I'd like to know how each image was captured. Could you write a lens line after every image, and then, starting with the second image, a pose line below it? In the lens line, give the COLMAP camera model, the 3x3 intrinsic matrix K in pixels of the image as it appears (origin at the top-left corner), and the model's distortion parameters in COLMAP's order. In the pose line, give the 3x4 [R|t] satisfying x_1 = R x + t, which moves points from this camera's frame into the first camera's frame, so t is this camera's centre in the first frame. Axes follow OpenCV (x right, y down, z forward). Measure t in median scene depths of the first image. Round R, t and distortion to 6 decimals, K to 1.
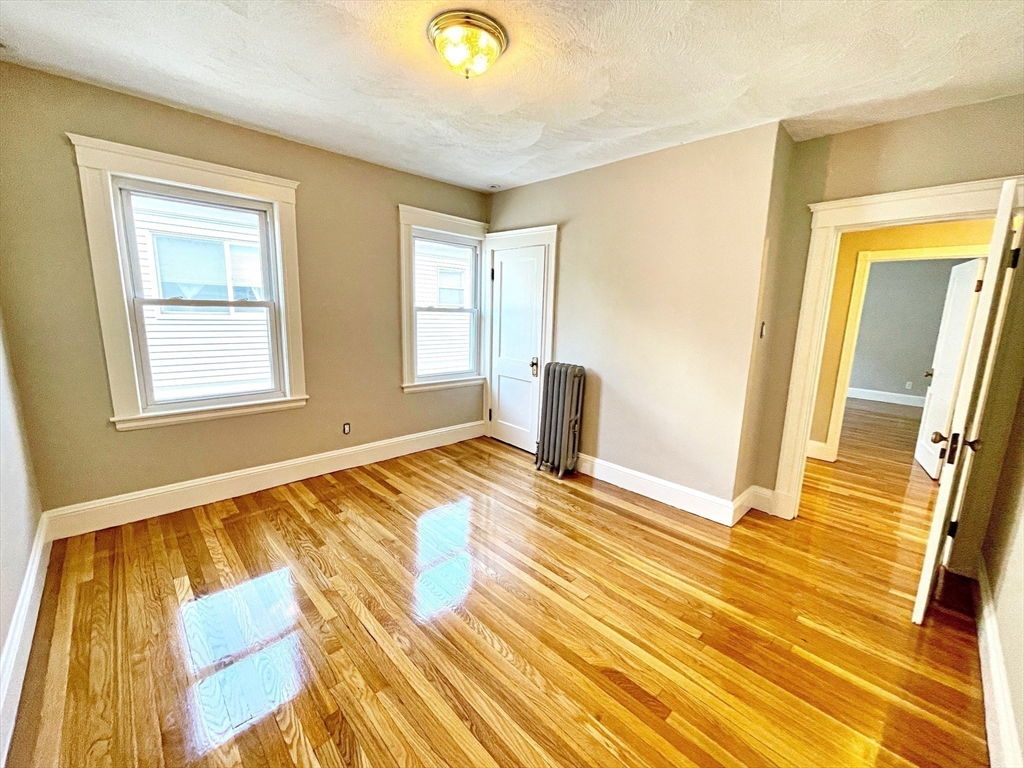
lens RADIAL K [[415.4, 0, 512.8], [0, 415.4, 383.1], [0, 0, 1]] dist [0.000644, 0.000864]
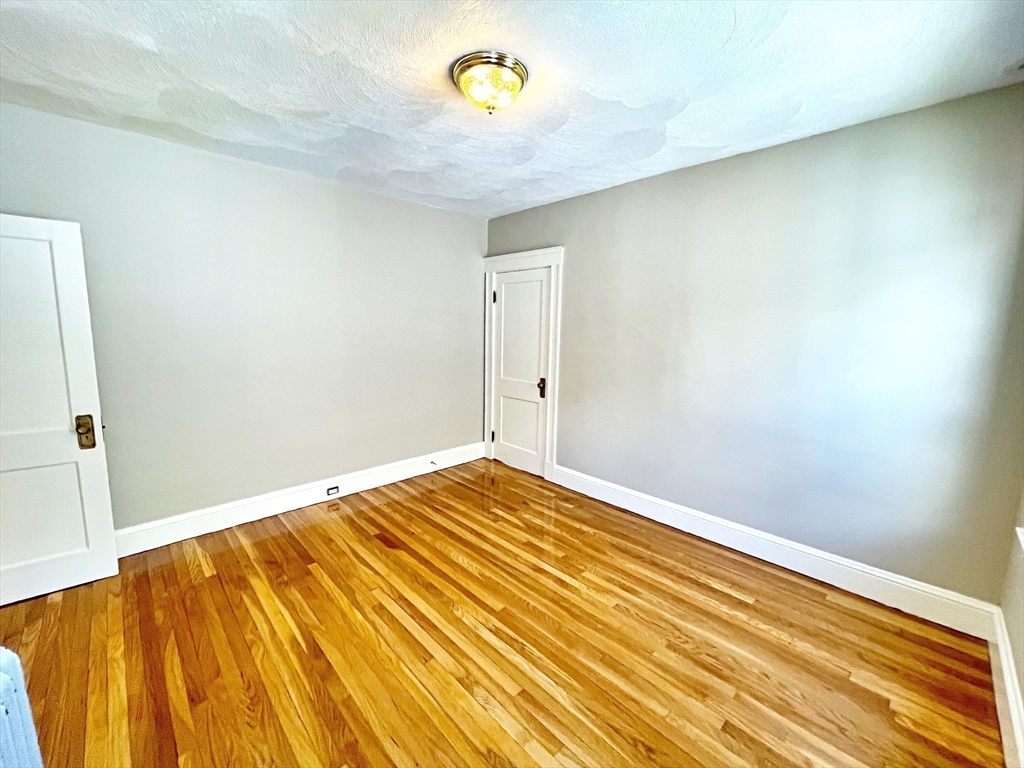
lens RADIAL K [[415.4, 0, 509.7], [0, 415.4, 382.9], [0, 0, 1]] dist [0.000644, 0.000864]
pose [[-0.999079, -0.042898, -0.000286, -0.144288], [-0.040918, 0.950912, 0.306745, -0.332263], [-0.012886, 0.306475, -0.951792, 1.702866]]
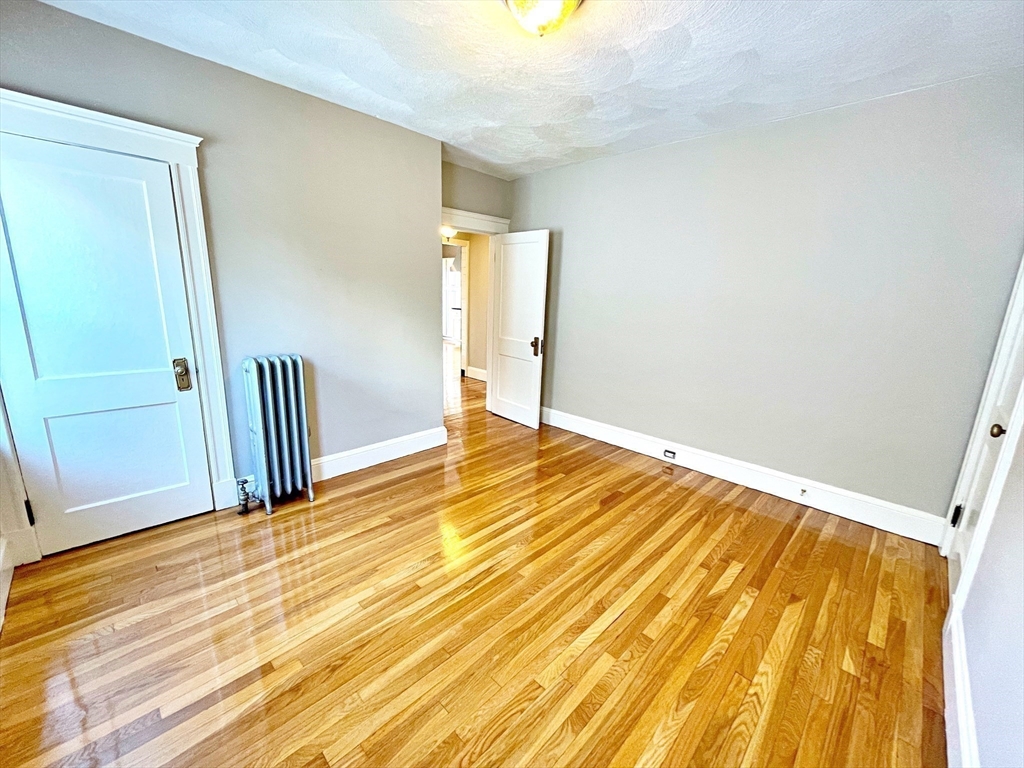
lens RADIAL K [[415.4, 0, 519.7], [0, 415.4, 382.5], [0, 0, 1]] dist [0.000644, 0.000864]
pose [[-0.038130, -0.247967, 0.968018, -0.927344], [0.138949, 0.957996, 0.250873, -0.188663], [-0.989565, 0.144071, -0.002074, 0.908350]]
